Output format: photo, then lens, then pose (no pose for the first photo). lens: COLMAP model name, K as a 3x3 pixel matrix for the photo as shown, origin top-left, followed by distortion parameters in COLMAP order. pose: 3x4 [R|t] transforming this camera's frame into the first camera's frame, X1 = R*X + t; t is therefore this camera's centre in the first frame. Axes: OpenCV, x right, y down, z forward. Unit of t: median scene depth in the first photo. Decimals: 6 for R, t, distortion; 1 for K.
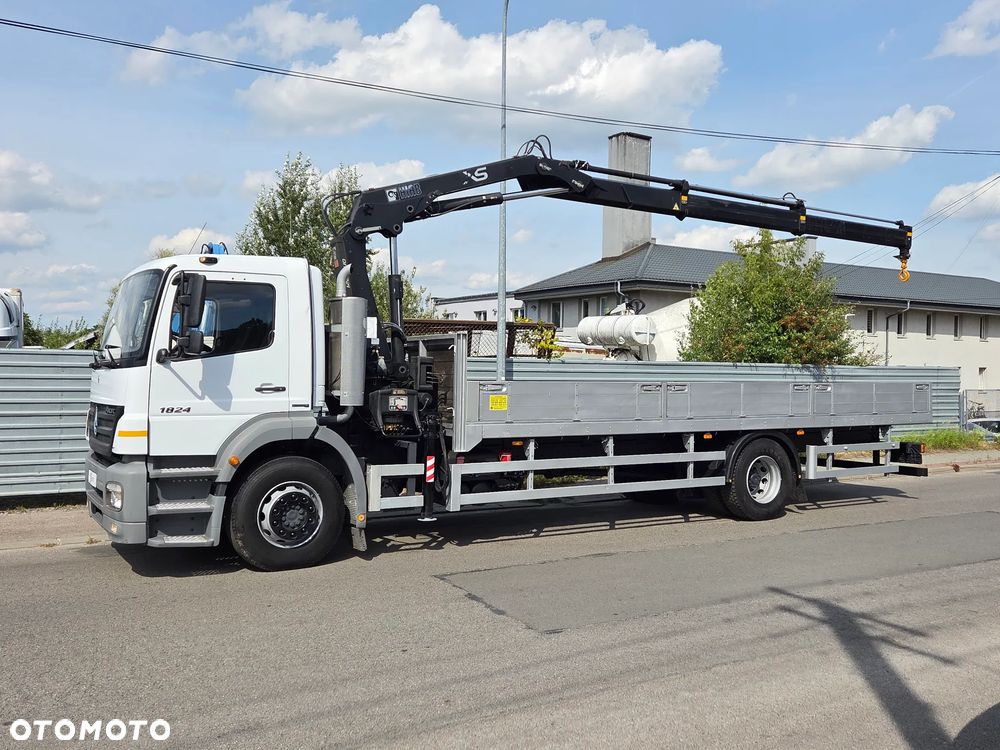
lens RADIAL K [[882.8, 0, 509.8], [0, 882.8, 373.0], [0, 0, 1]] dist [0.068593, -0.012674]
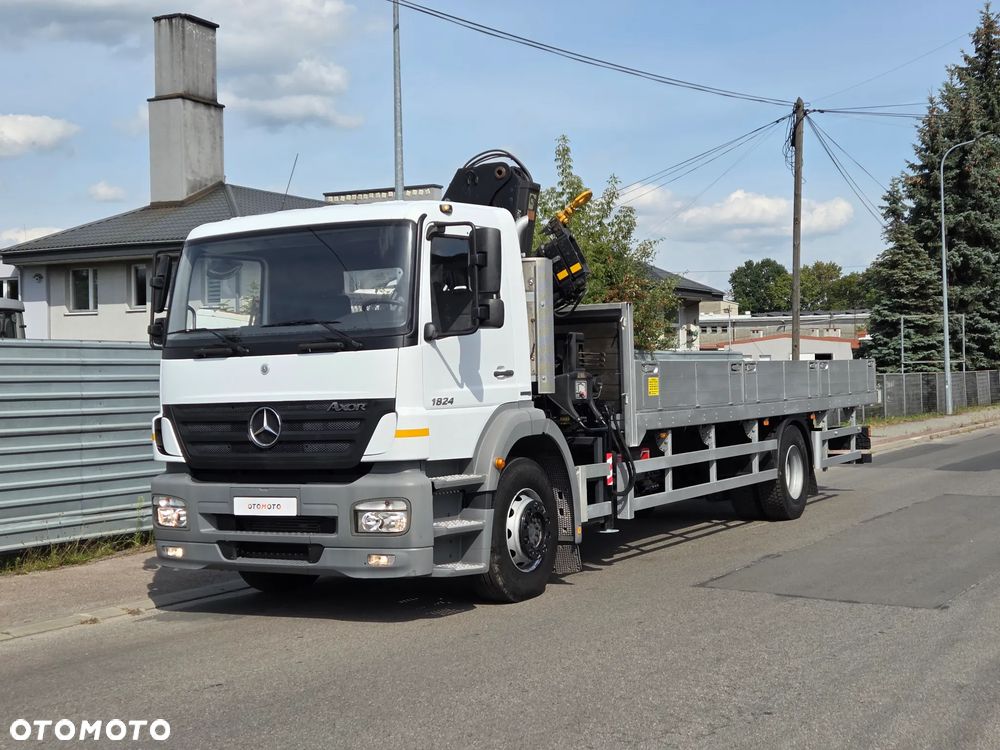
lens RADIAL K [[1358.7, 0, 530.5], [0, 1358.7, 389.6], [0, 0, 1]] dist [0.045381, -0.045087]
pose [[0.869594, -0.036058, 0.492449, -0.757064], [0.033603, 0.999339, 0.013835, 0.014794], [-0.492623, 0.004517, 0.870231, -0.057470]]
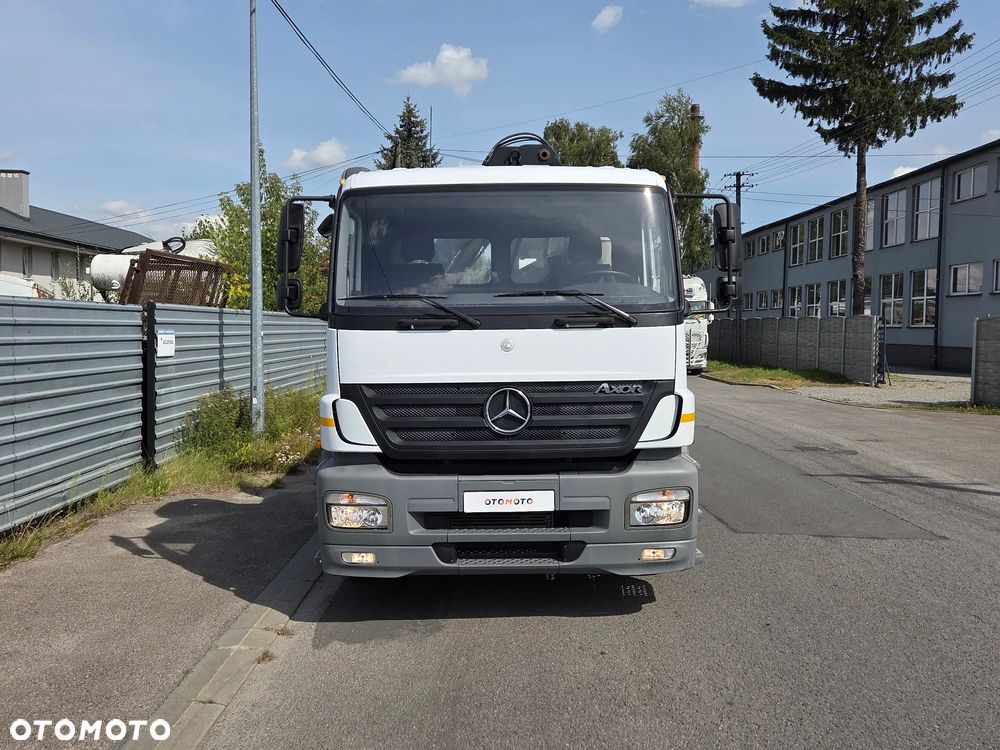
lens RADIAL K [[861.9, 0, 495.4], [0, 861.9, 373.8], [0, 0, 1]] dist [0.058912, -0.011371]
pose [[0.519065, -0.060068, 0.852622, -0.913786], [0.008766, 0.997849, 0.064963, -0.010969], [-0.854690, -0.026246, 0.518475, 0.642561]]
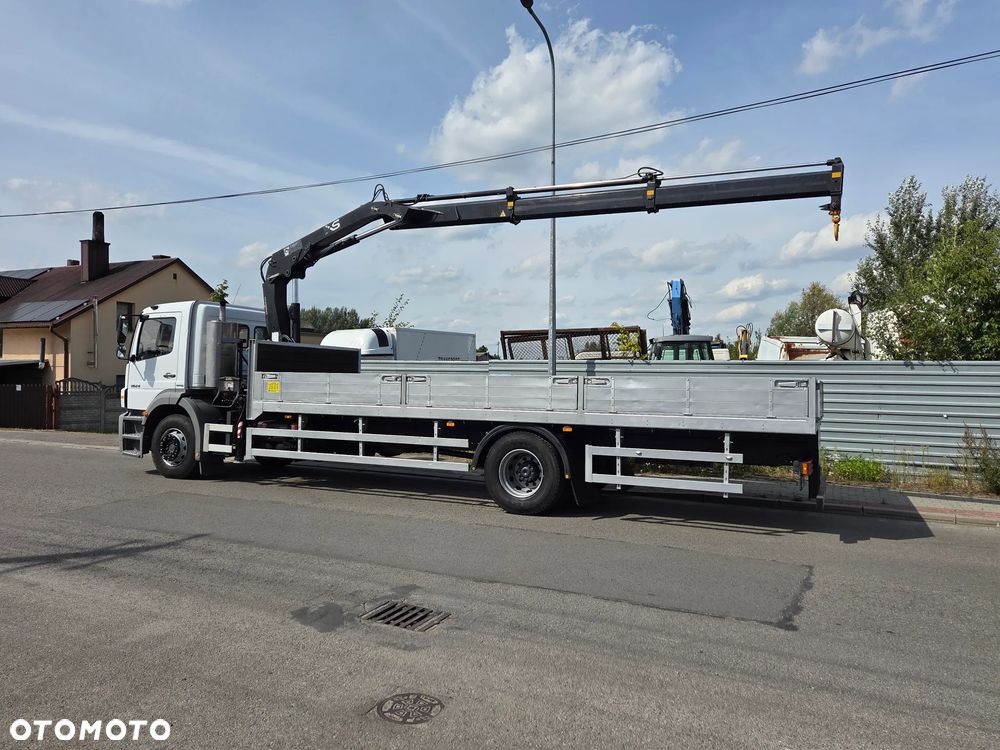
lens RADIAL K [[705.4, 0, 511.7], [0, 705.4, 363.4], [0, 0, 1]] dist [0.047119, -0.001310]
pose [[0.554971, -0.019684, -0.831637, 1.175492], [-0.008826, 0.999524, -0.029547, 0.026330], [0.831823, 0.023738, 0.554533, 0.695477]]
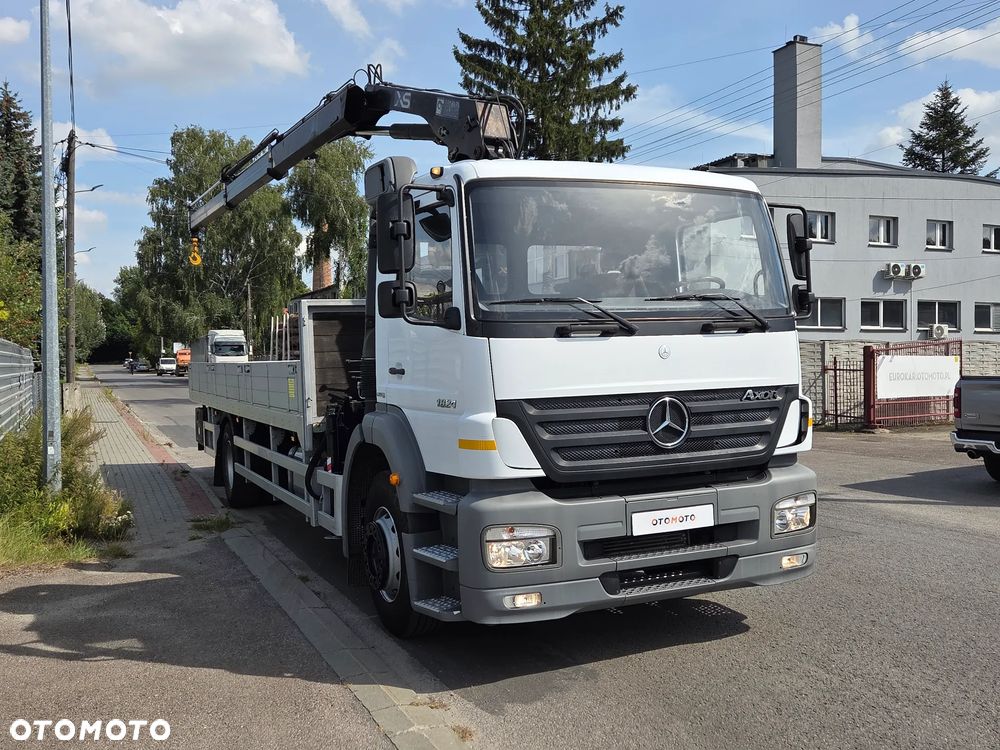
lens RADIAL K [[929.9, 0, 501.2], [0, 929.9, 372.5], [0, 0, 1]] dist [0.056648, -0.000377]
pose [[0.126207, -0.031768, 0.991495, -1.006982], [0.022158, 0.999328, 0.029199, 0.000596], [-0.991756, 0.018285, 0.126826, 0.956679]]
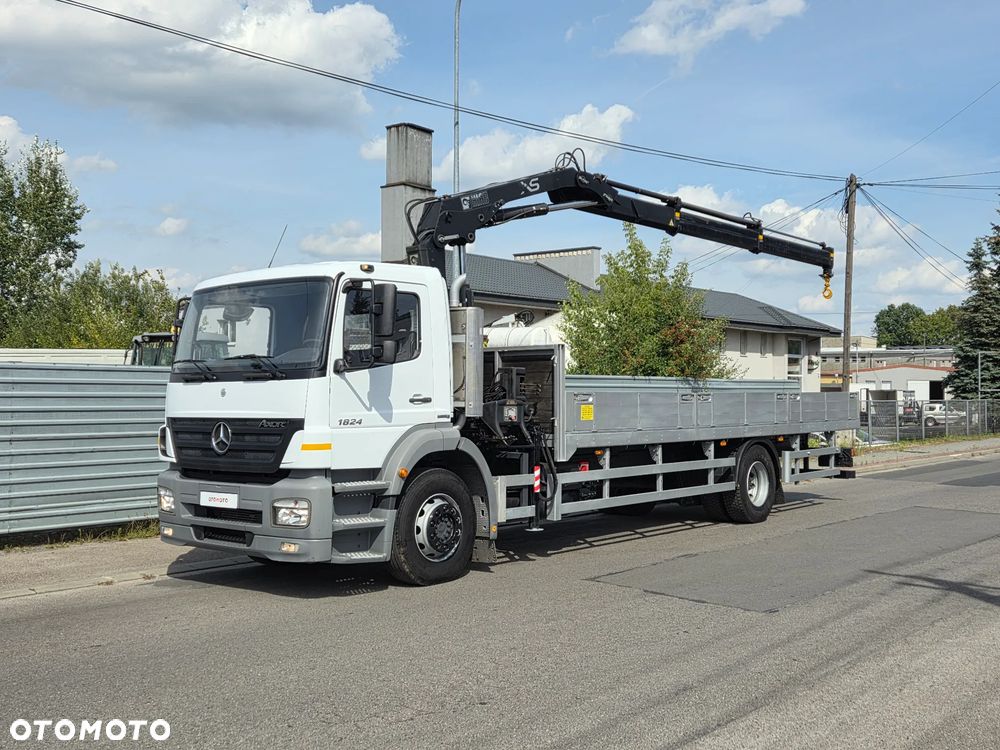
lens RADIAL K [[1024.8, 0, 502.4], [0, 1024.8, 375.6], [0, 0, 1]] dist [0.079651, 0.016366]
pose [[0.952205, -0.004985, 0.305420, -0.474269], [0.010168, 0.999830, -0.015381, 0.008627], [-0.305291, 0.017752, 0.952093, -0.096780]]
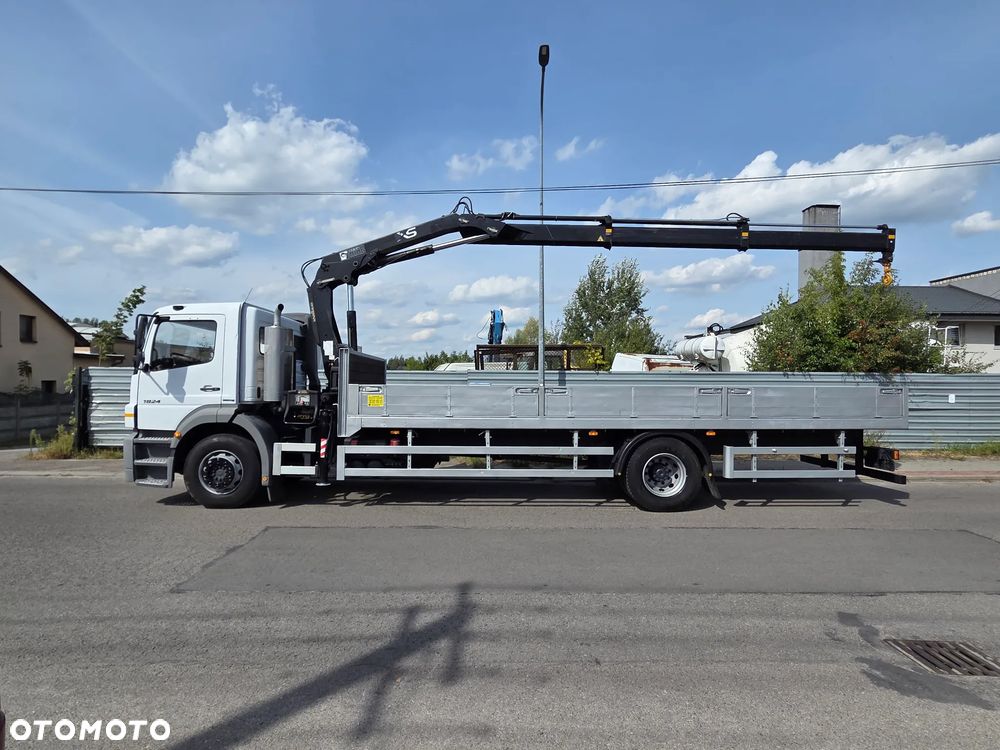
lens RADIAL K [[510.7, 0, 499.6], [0, 510.7, 379.4], [0, 0, 1]] dist [-0.000884, 0.000544]
pose [[0.859394, -0.009364, -0.511229, 0.544474], [0.002719, 0.999902, -0.013744, 0.013408], [0.511307, 0.010422, 0.859335, 0.447686]]
